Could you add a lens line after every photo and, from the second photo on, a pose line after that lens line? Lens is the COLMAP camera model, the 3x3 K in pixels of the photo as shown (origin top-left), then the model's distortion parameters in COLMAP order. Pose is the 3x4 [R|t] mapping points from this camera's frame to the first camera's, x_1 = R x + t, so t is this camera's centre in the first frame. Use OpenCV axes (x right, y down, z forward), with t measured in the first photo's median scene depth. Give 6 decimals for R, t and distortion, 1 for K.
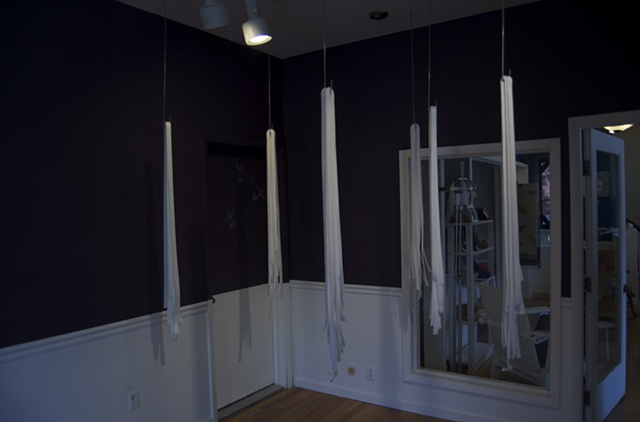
lens RADIAL K [[495.8, 0, 317.6], [0, 495.8, 211.0], [0, 0, 1]] dist [-0.058203, -0.002809]
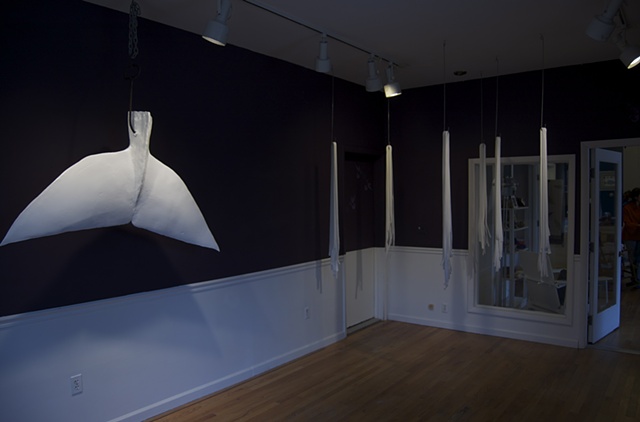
lens RADIAL K [[495.8, 0, 323.6], [0, 495.8, 210.1], [0, 0, 1]] dist [-0.058203, -0.002809]
pose [[0.999165, 0.015099, -0.037971, -0.235702], [-0.014335, 0.999691, 0.020317, 0.010709], [0.038266, -0.019756, 0.999072, -0.564986]]
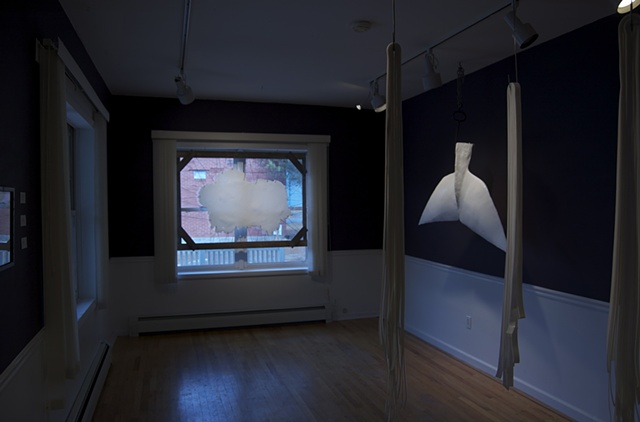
lens RADIAL K [[495.8, 0, 320.3], [0, 495.8, 211.0], [0, 0, 1]] dist [-0.058203, -0.002809]
pose [[-0.620507, 0.042332, -0.783057, 0.757295], [0.009082, 0.998863, 0.046802, -0.037663], [0.784148, 0.021929, -0.620186, 1.031480]]
